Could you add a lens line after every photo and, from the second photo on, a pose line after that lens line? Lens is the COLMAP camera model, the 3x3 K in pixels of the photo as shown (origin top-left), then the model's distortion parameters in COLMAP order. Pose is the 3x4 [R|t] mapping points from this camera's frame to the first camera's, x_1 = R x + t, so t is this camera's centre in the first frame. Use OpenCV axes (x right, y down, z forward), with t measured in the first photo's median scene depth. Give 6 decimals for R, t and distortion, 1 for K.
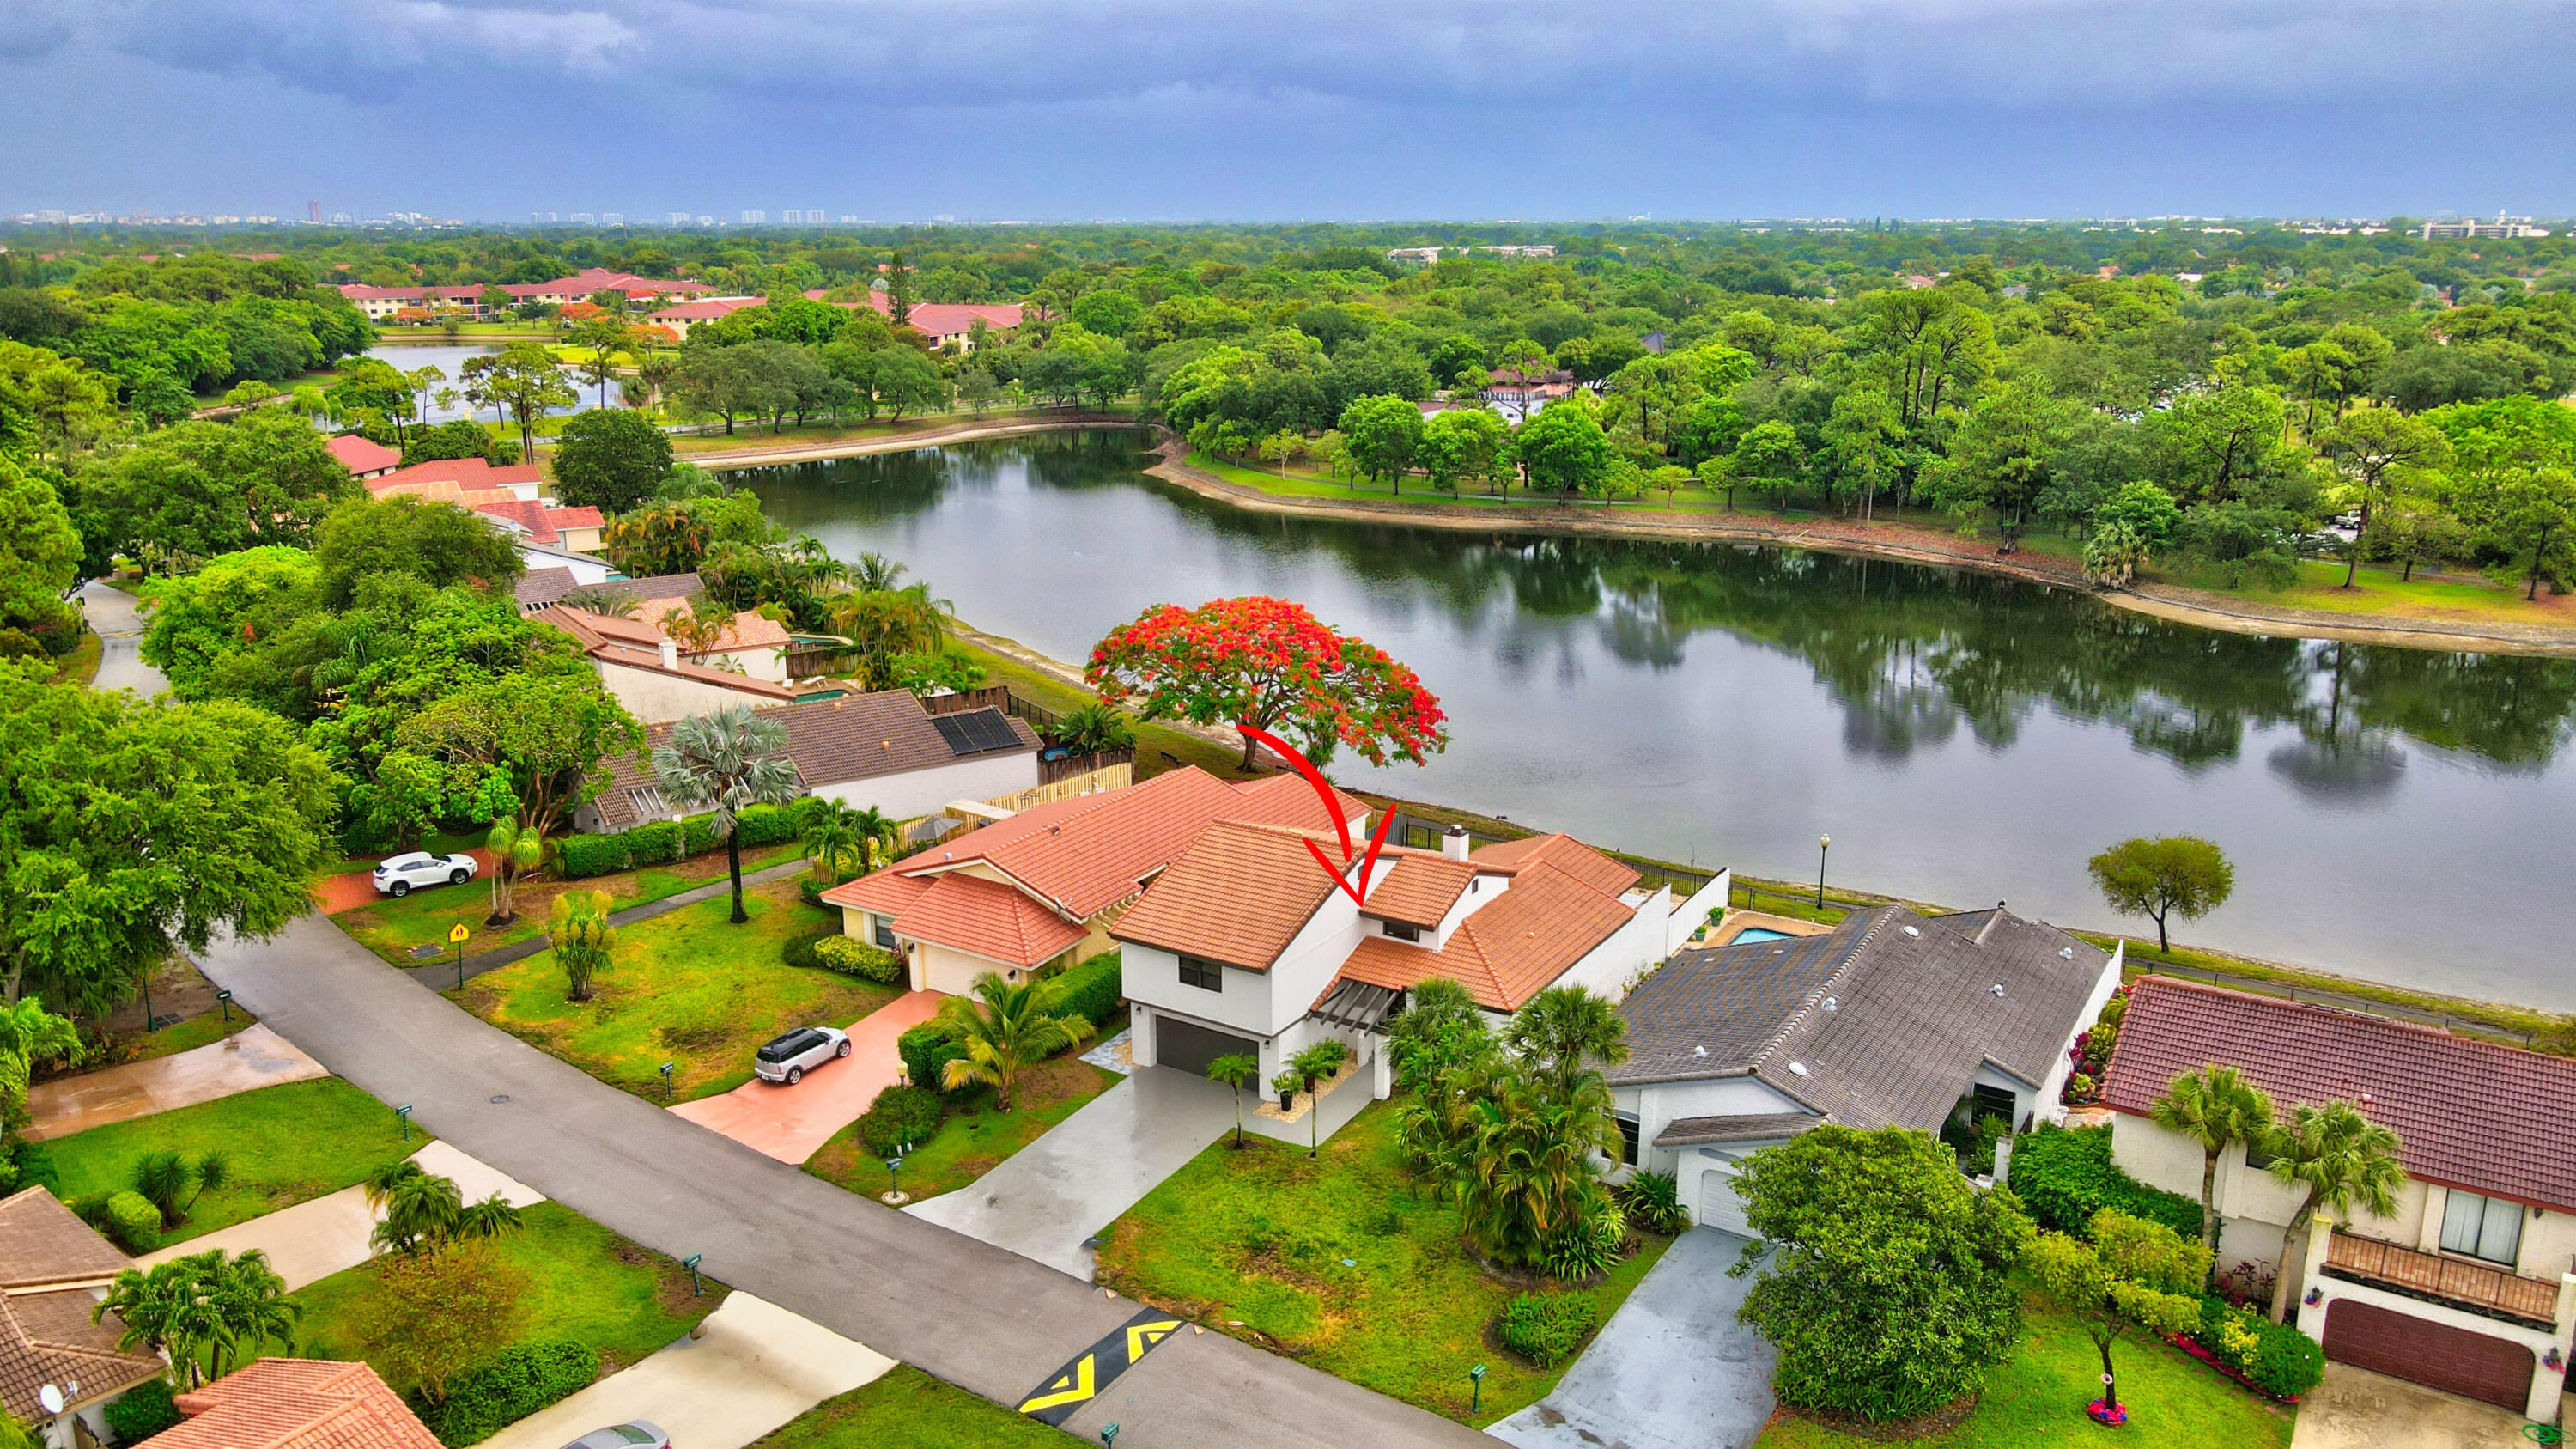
lens RADIAL K [[1911.2, 0, 1264.7], [0, 1911.2, 728.2], [0, 0, 1]] dist [-0.007658, 0.034259]
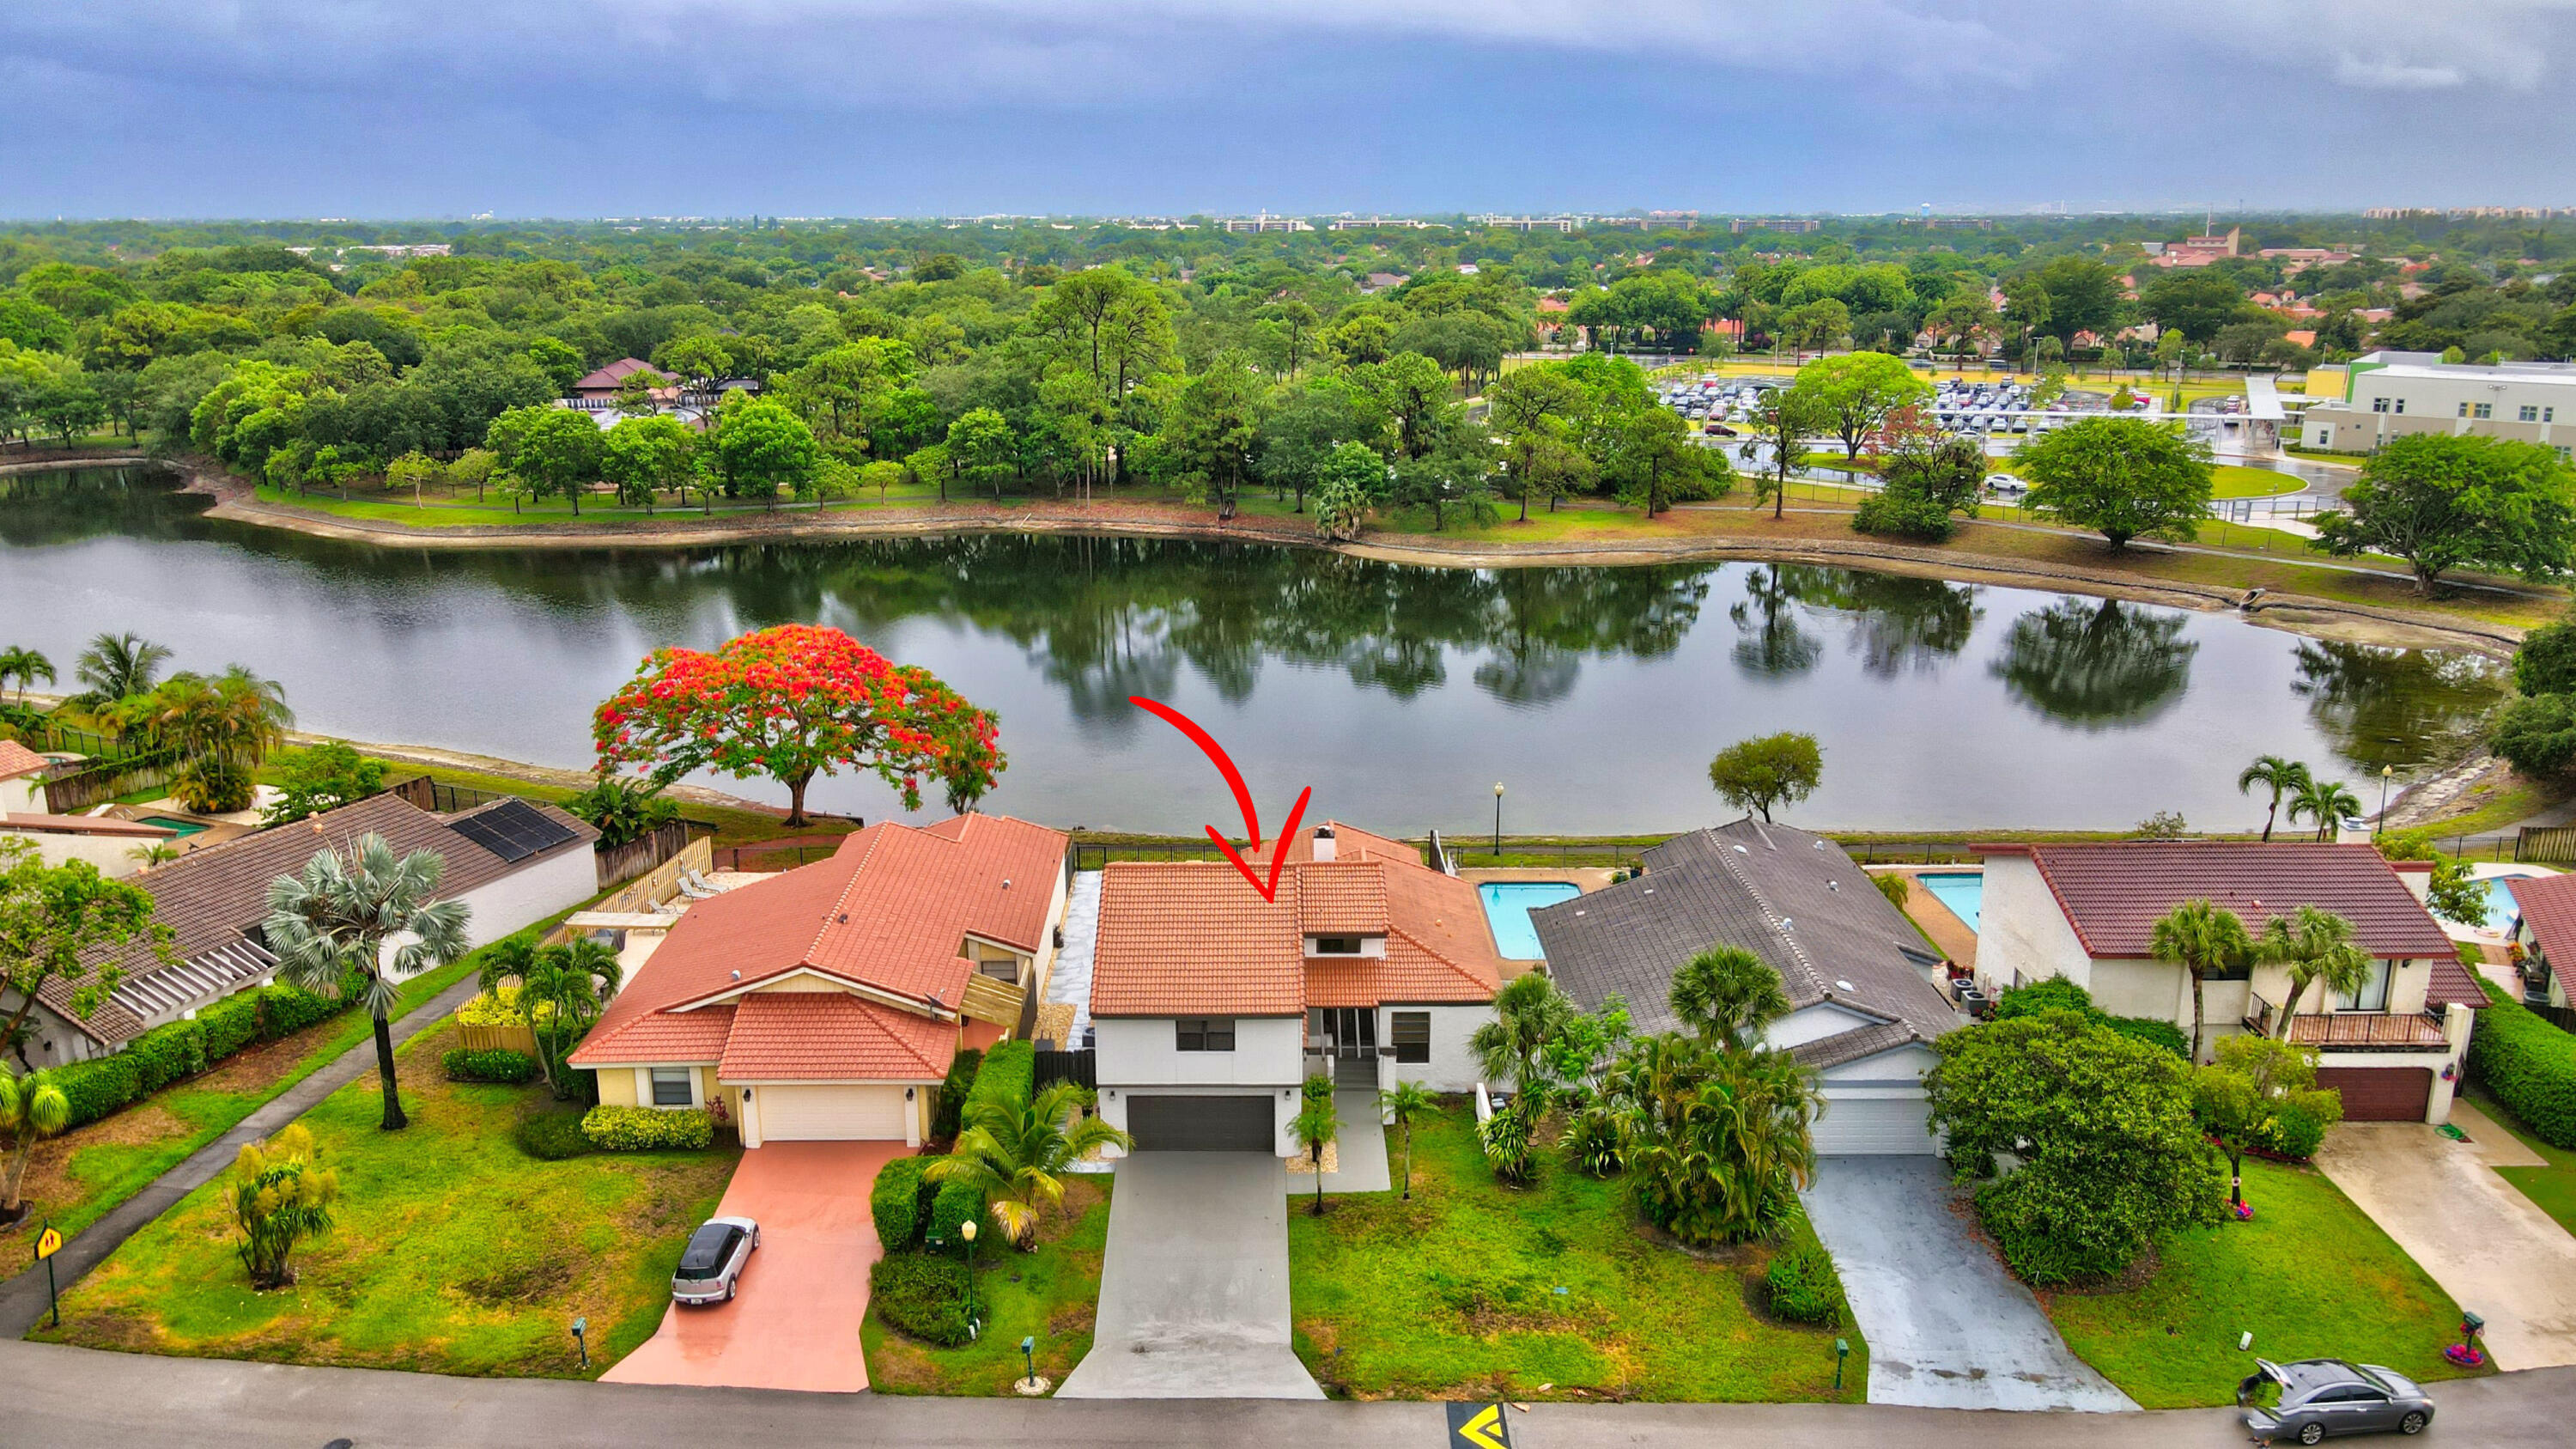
lens RADIAL K [[1911.2, 0, 1267.7], [0, 1911.2, 728.0], [0, 0, 1]] dist [-0.007658, 0.034259]
pose [[0.841207, -0.141800, 0.521789, -0.170214], [0.141721, 0.989085, 0.040316, -0.016347], [-0.521811, 0.040034, 0.852121, 0.086867]]
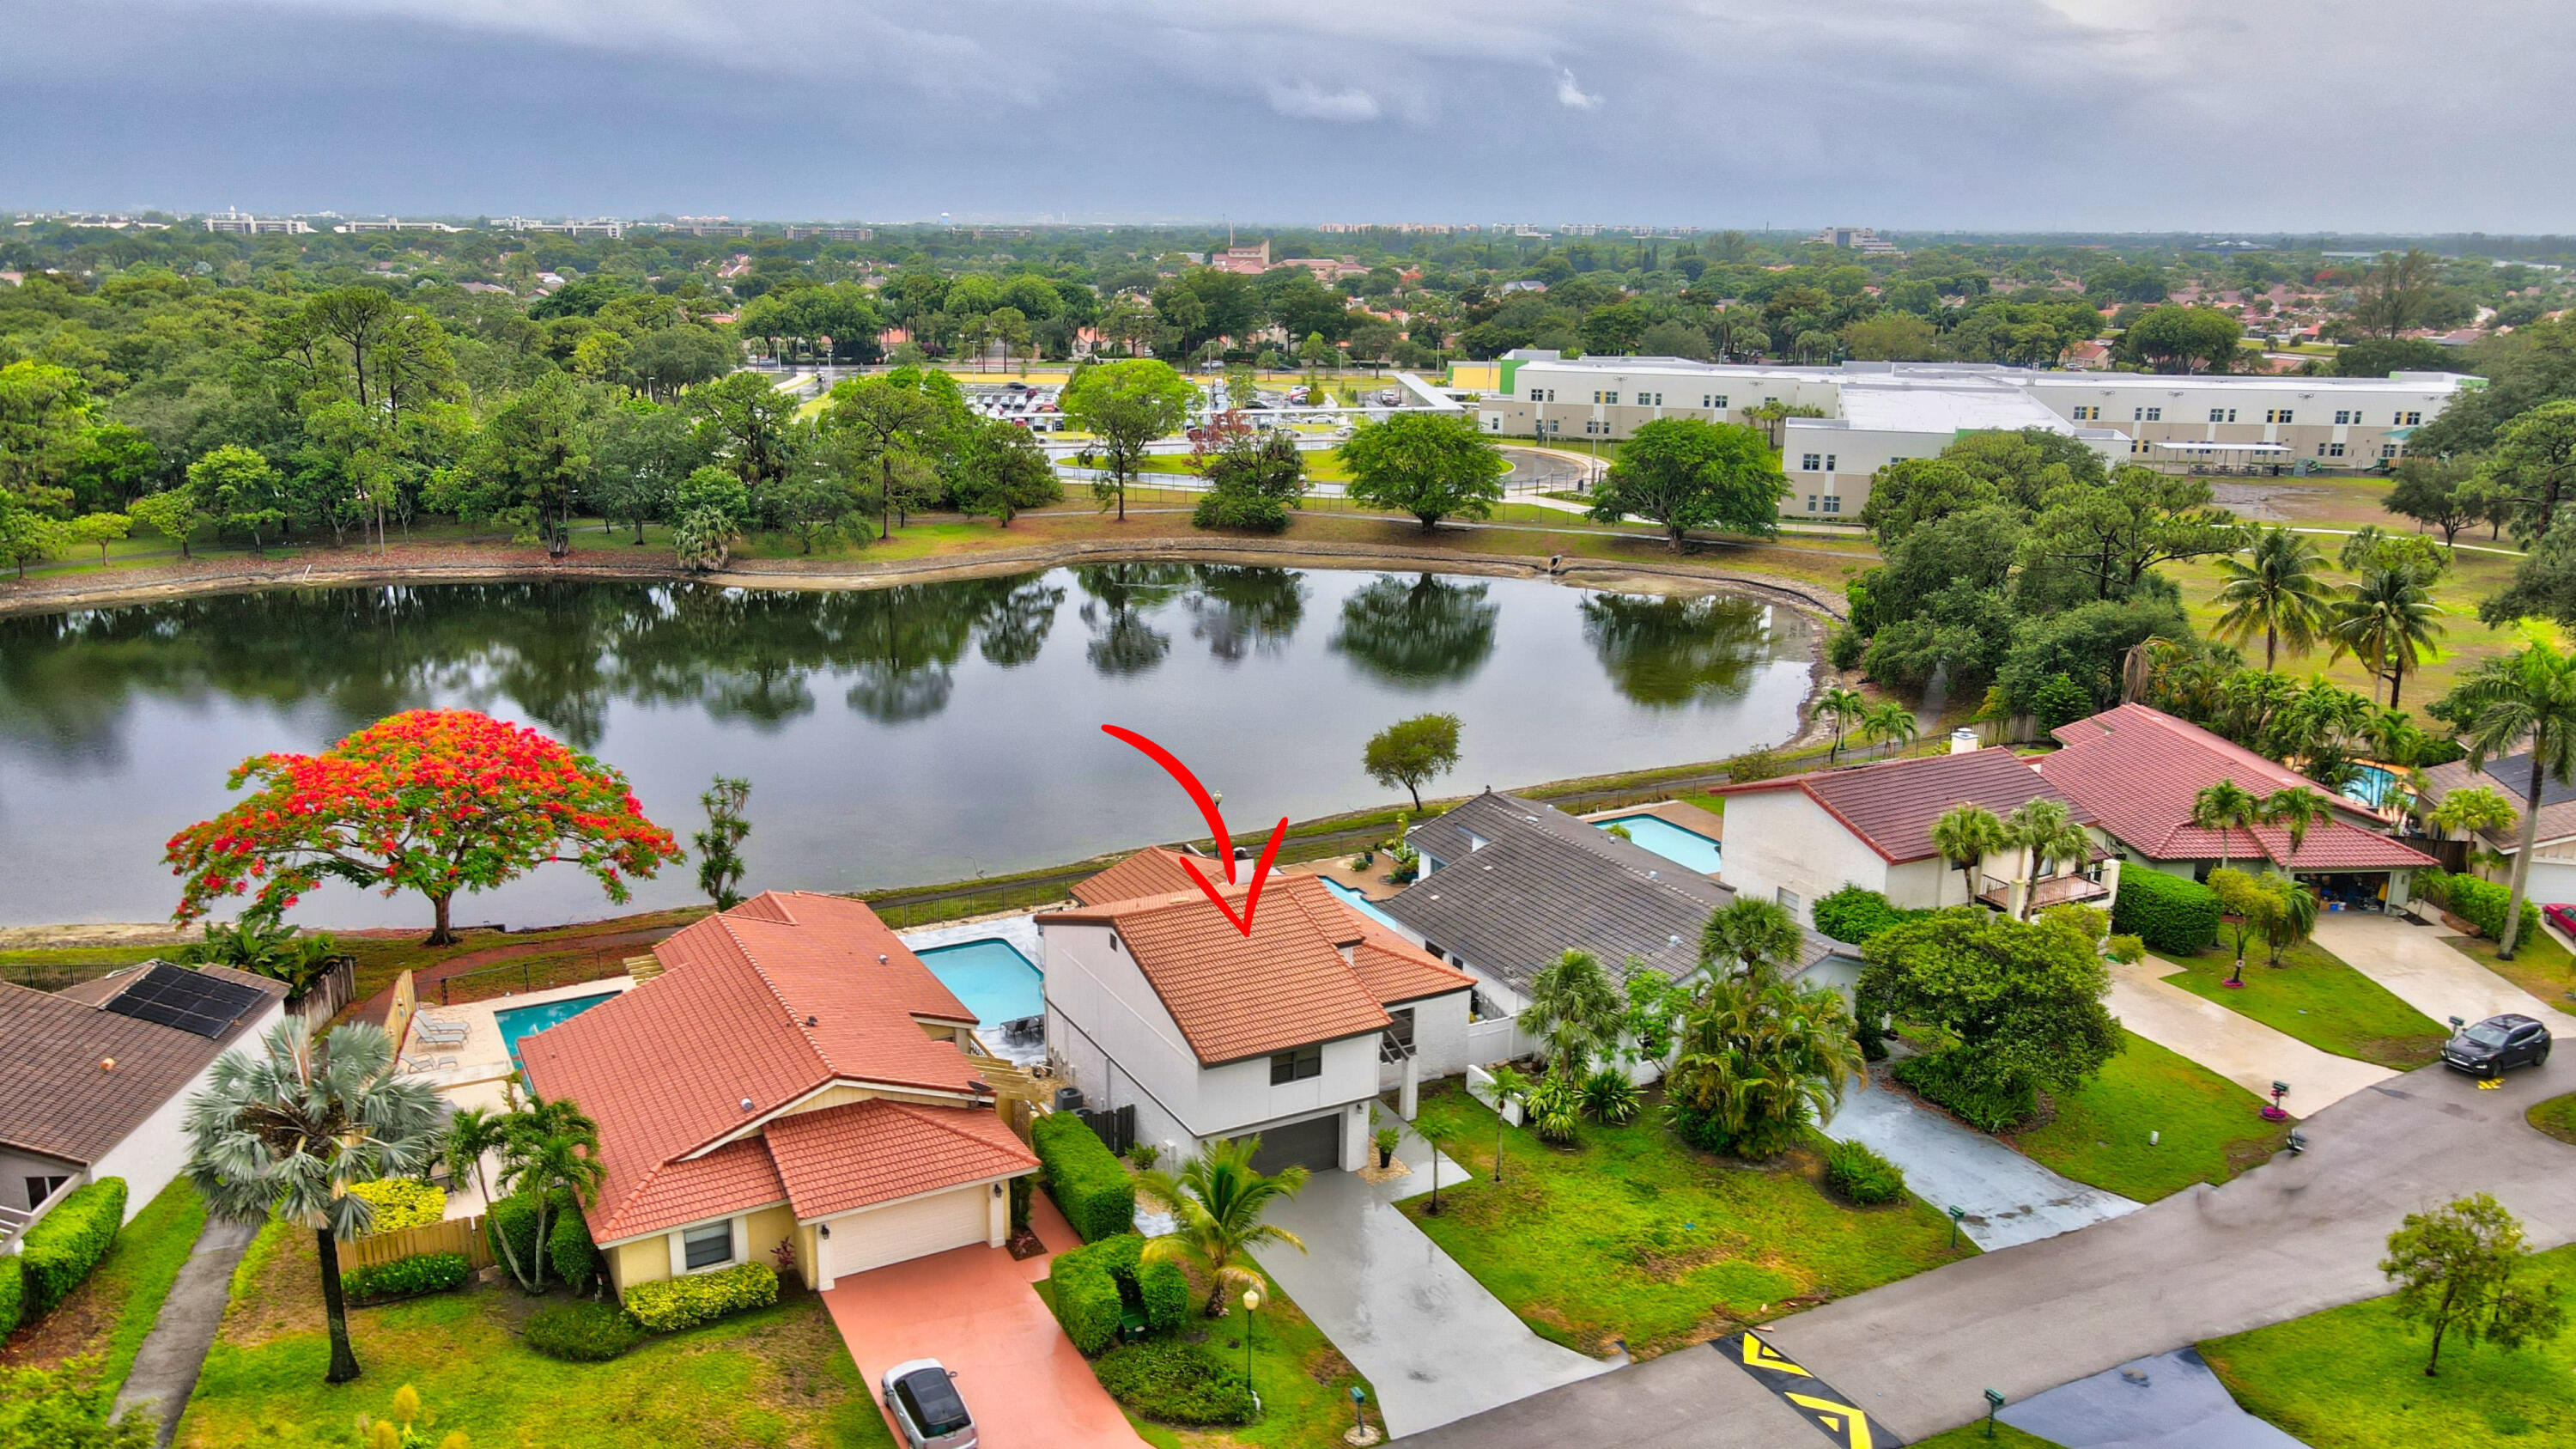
lens RADIAL K [[1911.2, 0, 1271.9], [0, 1911.2, 726.6], [0, 0, 1]] dist [-0.007658, 0.034259]
pose [[0.488534, -0.216283, 0.845314, -0.283594], [0.215499, 0.968688, 0.123305, -0.050347], [-0.845514, 0.121926, 0.519846, 0.202355]]
